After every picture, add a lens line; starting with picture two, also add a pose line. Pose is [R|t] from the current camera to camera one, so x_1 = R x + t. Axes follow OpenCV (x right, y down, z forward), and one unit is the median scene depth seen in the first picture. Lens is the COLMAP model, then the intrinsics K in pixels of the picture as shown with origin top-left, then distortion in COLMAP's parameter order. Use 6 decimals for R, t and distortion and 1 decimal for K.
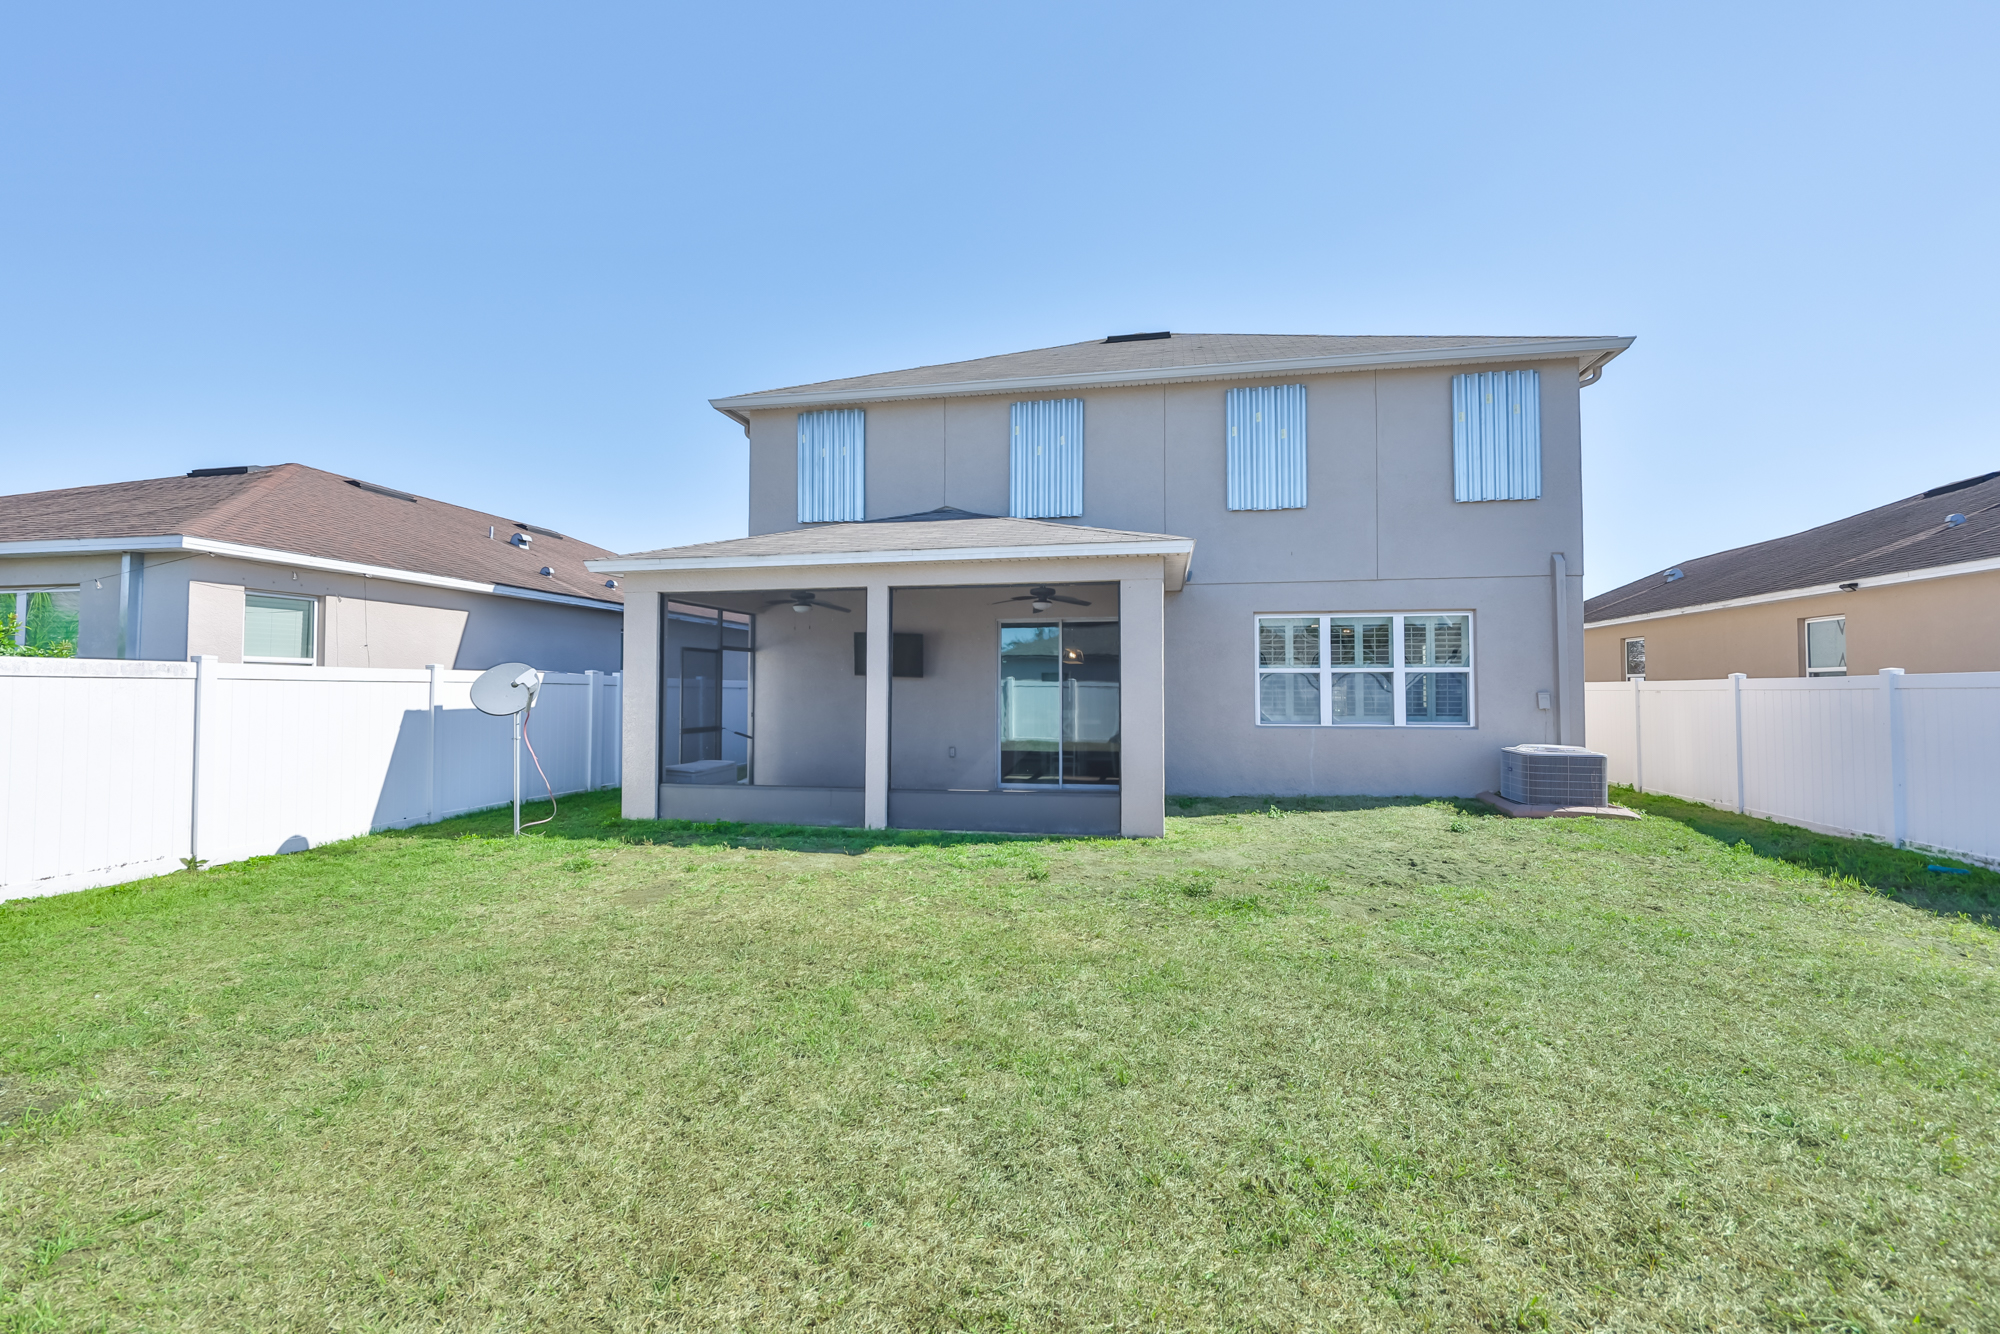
lens RADIAL K [[845.6, 0, 1001.3], [0, 845.6, 699.2], [0, 0, 1]] dist [0.002175, 0.000122]
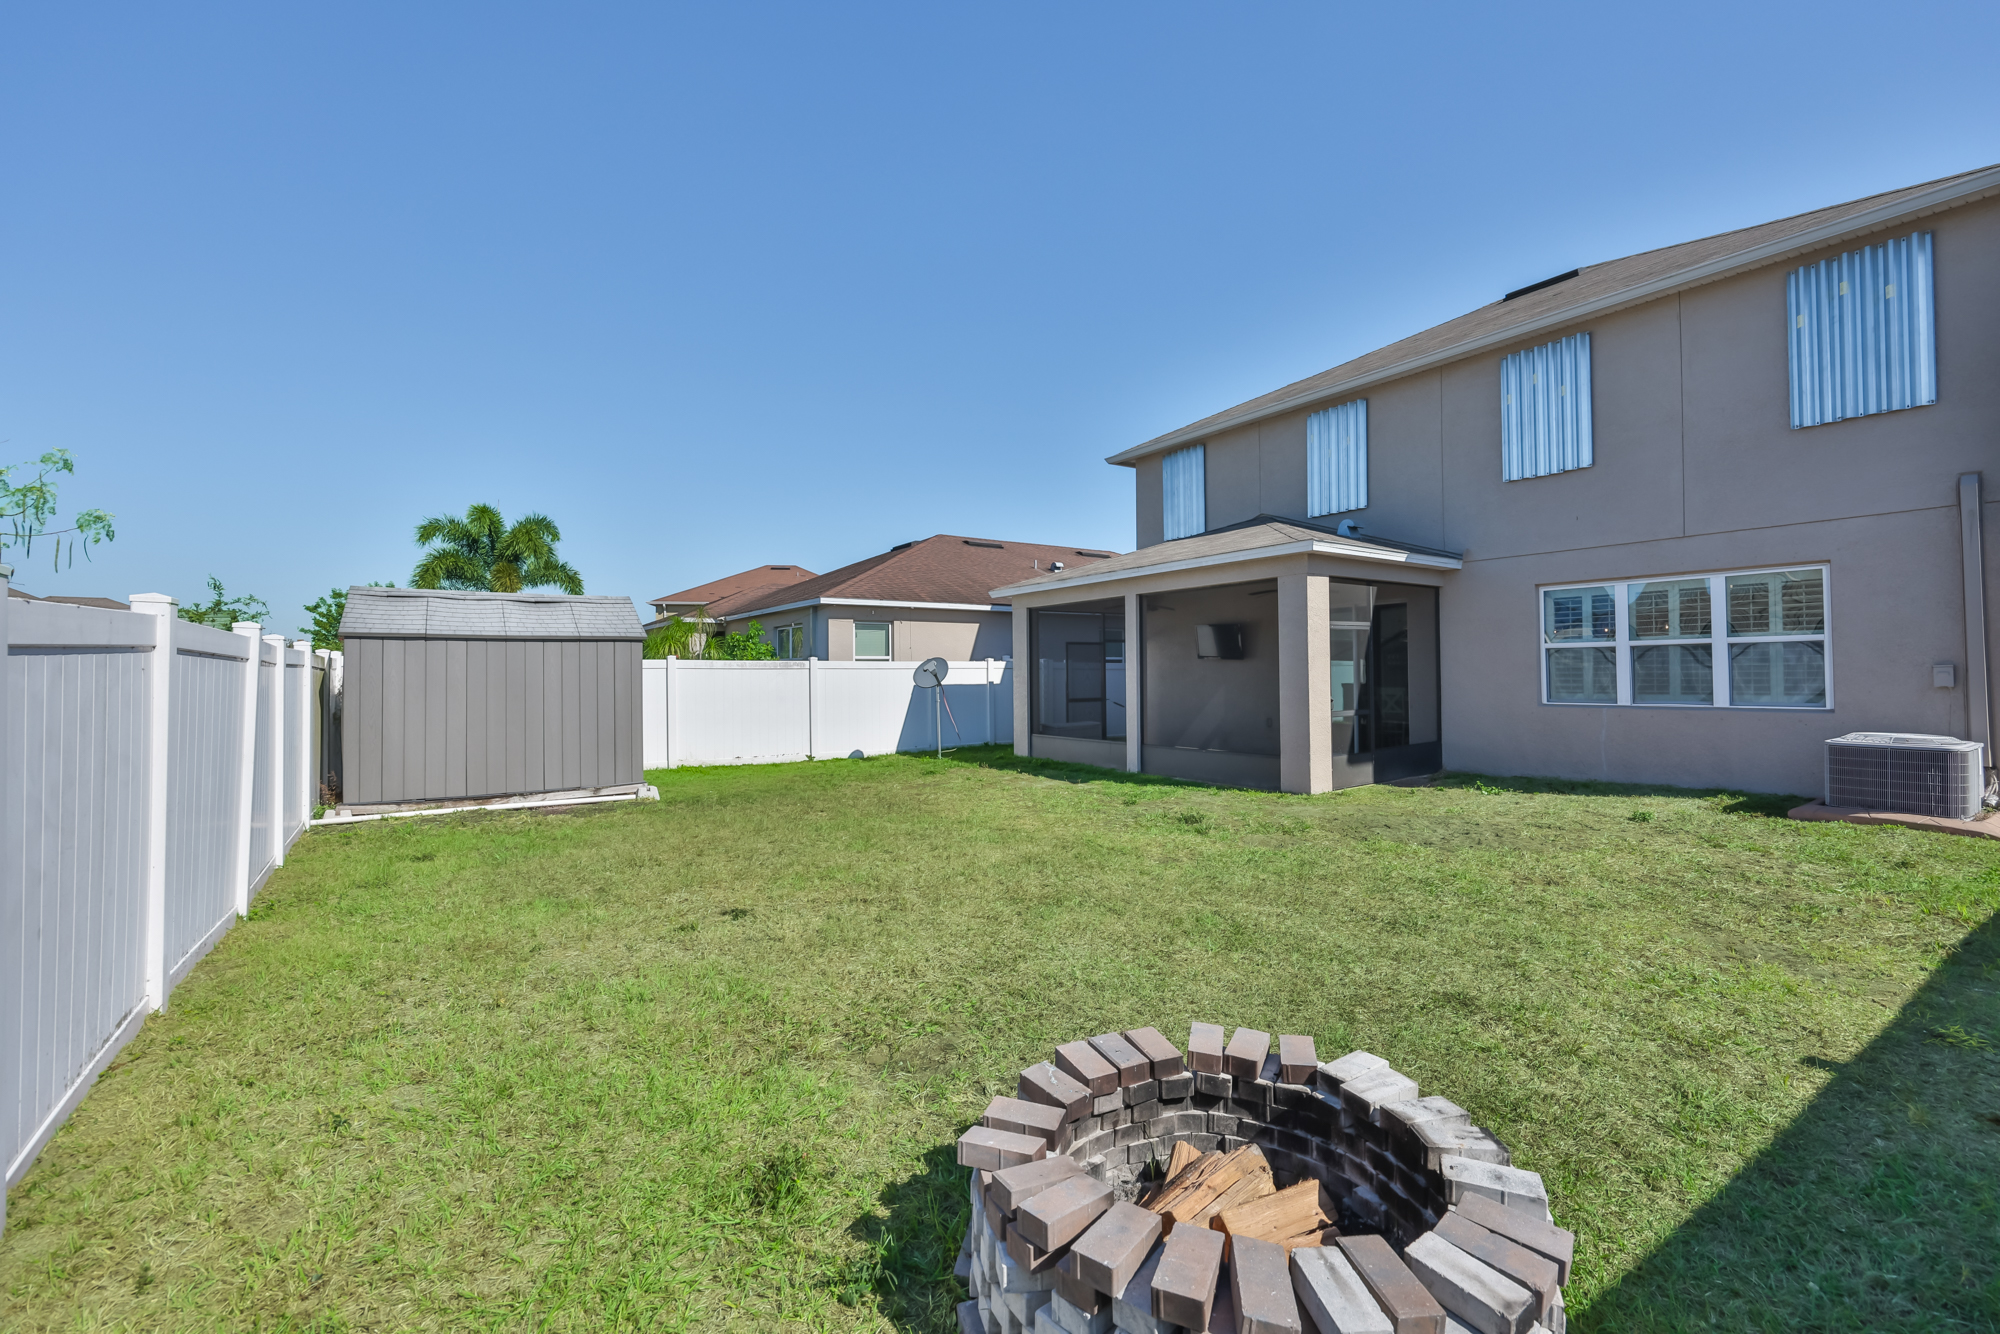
lens RADIAL K [[847.9, 0, 989.2], [0, 847.9, 665.9], [0, 0, 1]] dist [-0.000691, 0.000163]
pose [[0.709514, -0.013211, -0.704568, 0.557832], [0.002772, 0.999869, -0.015956, 0.002141], [0.704686, 0.009368, 0.709457, -0.114049]]
